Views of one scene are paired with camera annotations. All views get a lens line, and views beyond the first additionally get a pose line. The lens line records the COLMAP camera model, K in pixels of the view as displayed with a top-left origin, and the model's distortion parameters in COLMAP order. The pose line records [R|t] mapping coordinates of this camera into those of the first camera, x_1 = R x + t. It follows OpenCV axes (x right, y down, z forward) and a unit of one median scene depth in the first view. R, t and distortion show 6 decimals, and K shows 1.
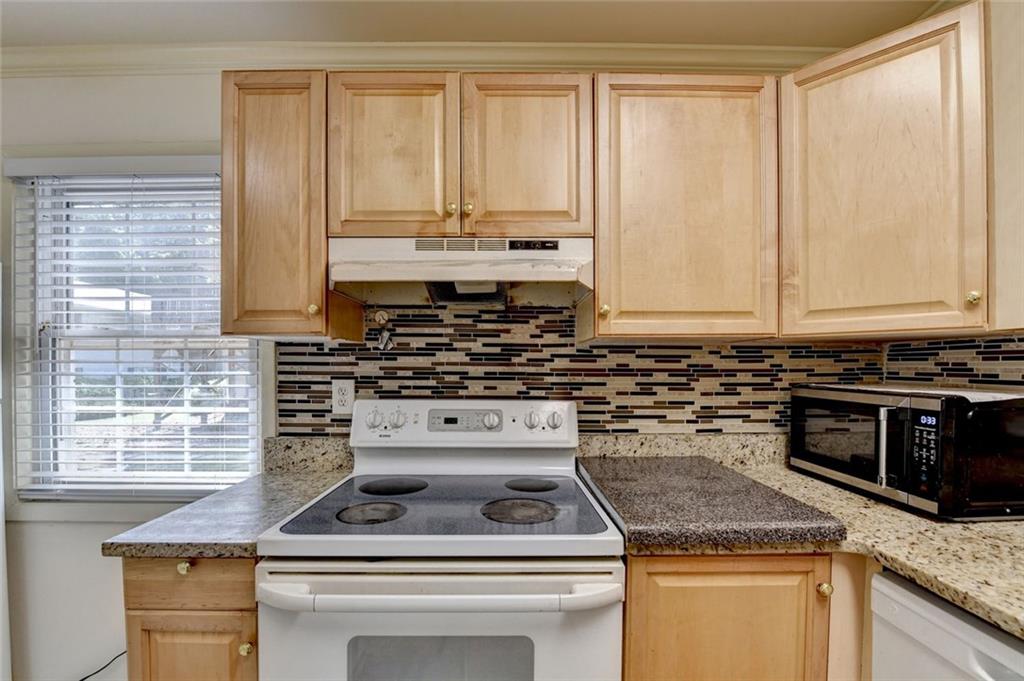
lens RADIAL K [[442.1, 0, 511.7], [0, 442.1, 368.4], [0, 0, 1]] dist [-0.001880, -0.000292]
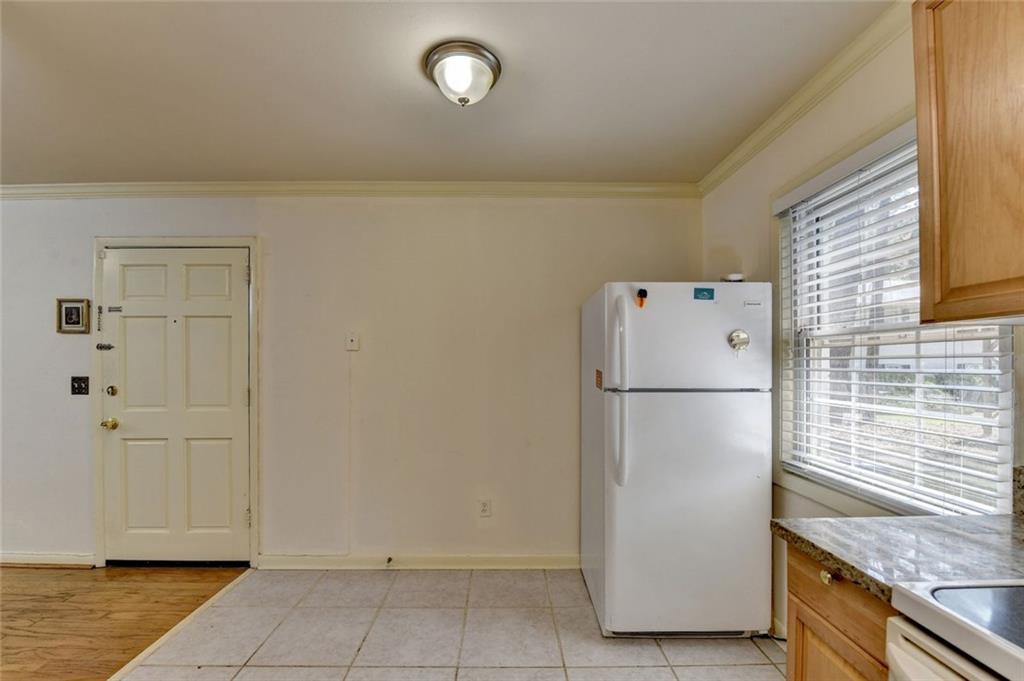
lens RADIAL K [[440.2, 0, 507.7], [0, 440.2, 360.3], [0, 0, 1]] dist [-0.000339, -0.005767]
pose [[0.011240, -0.008140, -0.999904, 0.122993], [-0.002245, 0.999964, -0.008165, -0.000249], [0.999934, 0.002337, 0.011222, 0.205382]]
